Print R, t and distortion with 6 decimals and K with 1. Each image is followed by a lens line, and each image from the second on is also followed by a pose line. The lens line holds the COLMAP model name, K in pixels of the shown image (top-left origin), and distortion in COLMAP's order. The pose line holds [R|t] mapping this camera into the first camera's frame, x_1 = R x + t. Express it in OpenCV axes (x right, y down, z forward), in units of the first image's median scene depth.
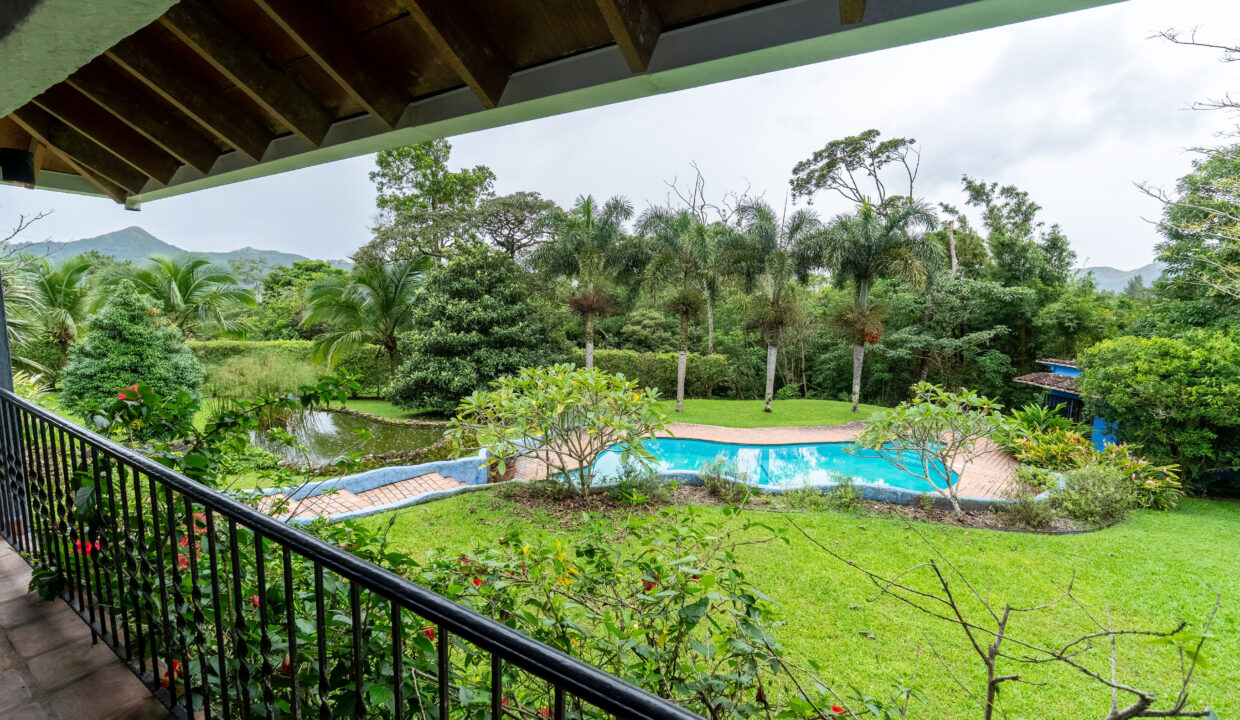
lens RADIAL K [[524.1, 0, 613.3], [0, 524.1, 360.3], [0, 0, 1]] dist [-0.001223, -0.000074]
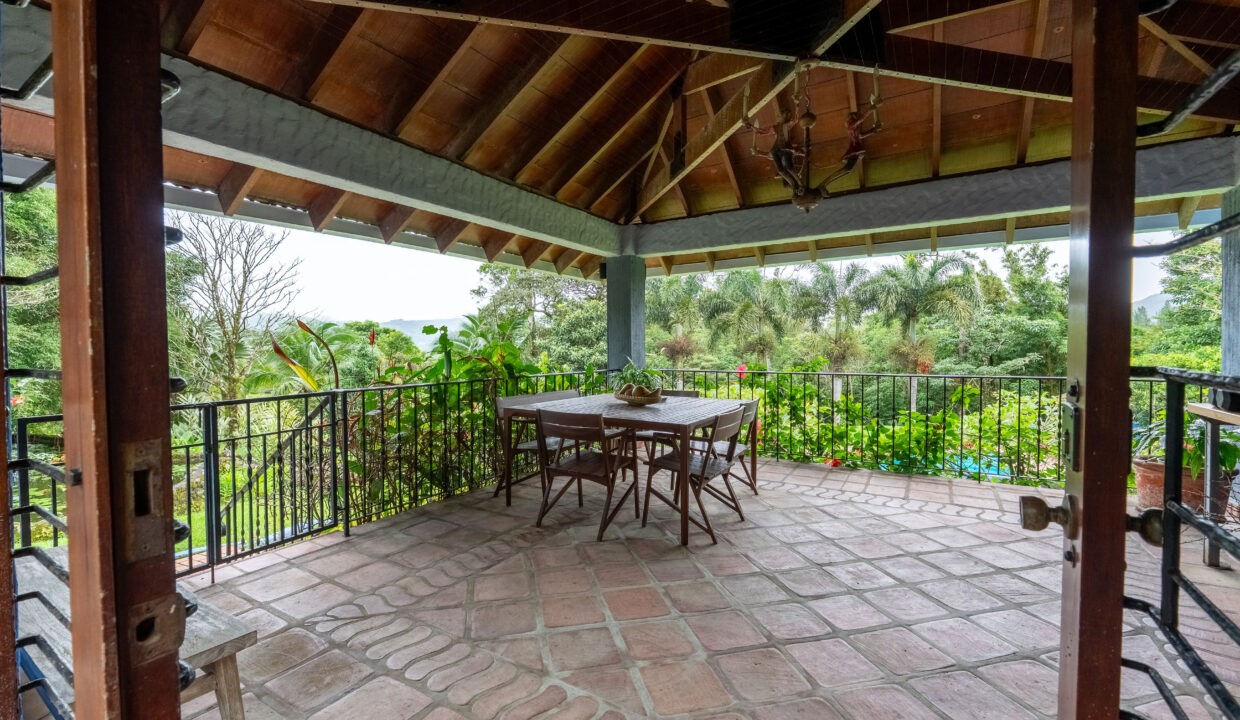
lens RADIAL K [[524.1, 0, 613.3], [0, 524.1, 360.3], [0, 0, 1]] dist [-0.001223, -0.000074]
pose [[0.999326, -0.035531, -0.009206, -0.163244], [0.034488, 0.994803, -0.095796, 0.025849], [0.012562, 0.095414, 0.995358, -0.147164]]
